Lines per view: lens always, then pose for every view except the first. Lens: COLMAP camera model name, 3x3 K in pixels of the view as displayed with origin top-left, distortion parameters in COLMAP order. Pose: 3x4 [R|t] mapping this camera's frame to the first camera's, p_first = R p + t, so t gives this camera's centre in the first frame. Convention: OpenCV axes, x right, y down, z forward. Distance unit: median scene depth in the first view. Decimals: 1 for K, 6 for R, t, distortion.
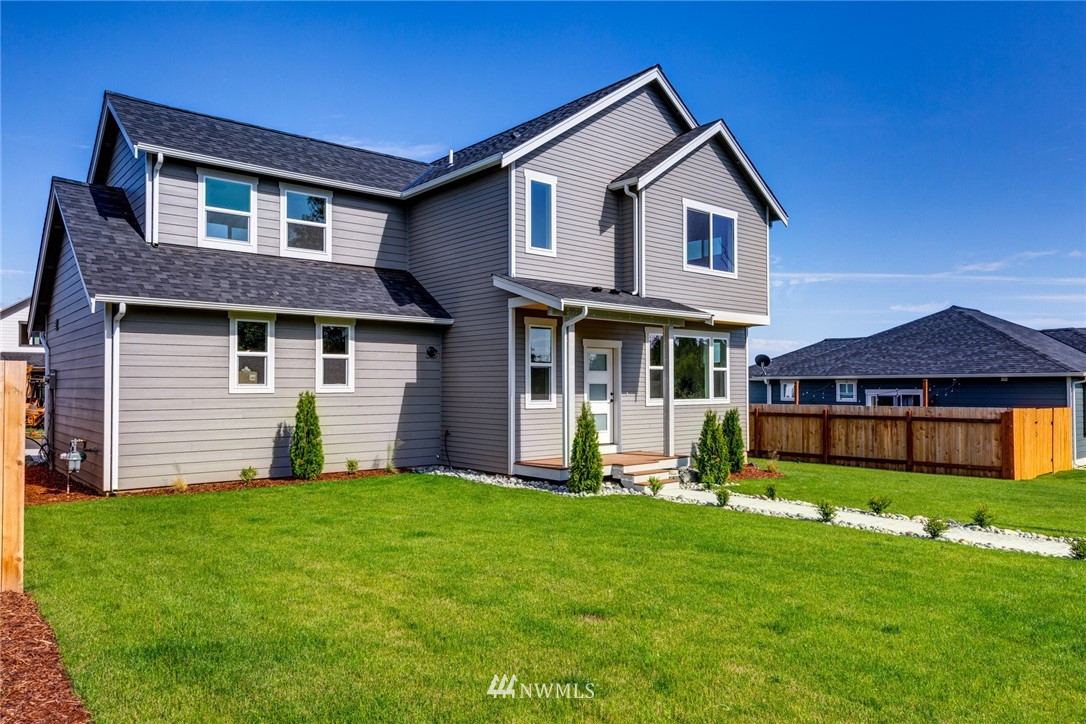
lens RADIAL K [[734.0, 0, 545.4], [0, 734.0, 368.6], [0, 0, 1]] dist [0.004437, 0.001200]
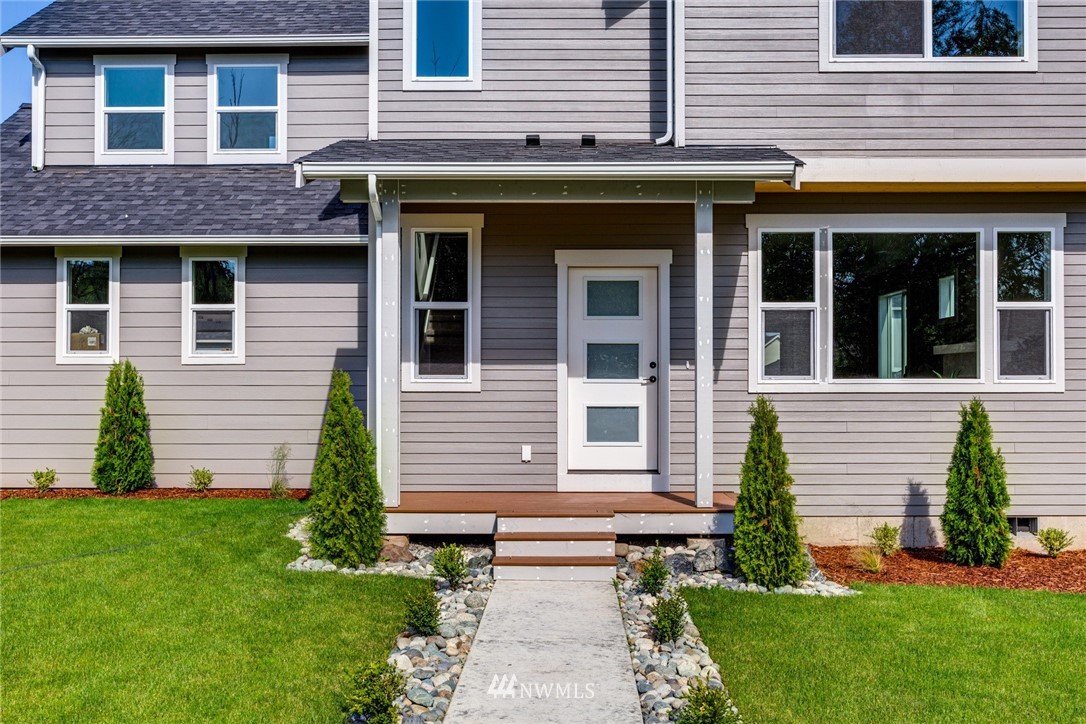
lens RADIAL K [[1042.5, 0, 543.0], [0, 1042.5, 362.0], [0, 0, 1]] dist [0.002418, 0.001523]
pose [[0.750398, -0.011547, -0.660885, 0.442791], [0.014228, 0.999898, -0.001314, 0.030326], [0.660833, -0.008417, 0.750486, 0.426012]]
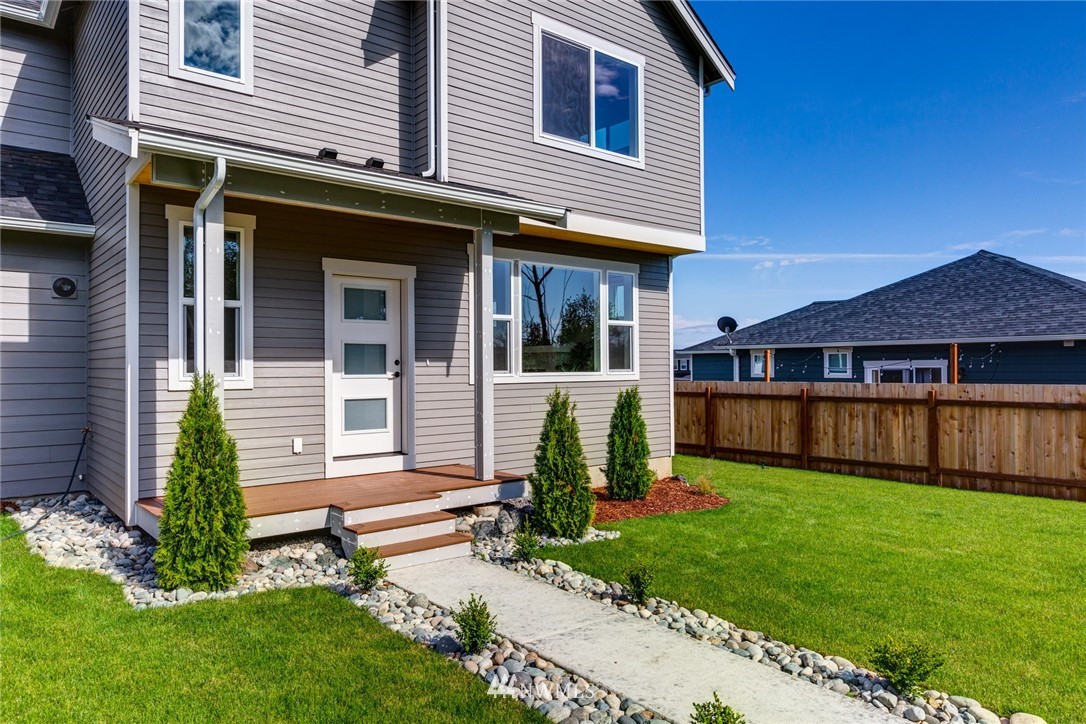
lens RADIAL K [[711.5, 0, 529.1], [0, 711.5, 356.2], [0, 0, 1]] dist [0.002267, -0.000513]
pose [[0.999569, -0.005429, -0.028854, 0.190525], [0.005685, 0.999945, 0.008800, 0.024014], [0.028804, -0.008960, 0.999545, 0.436947]]
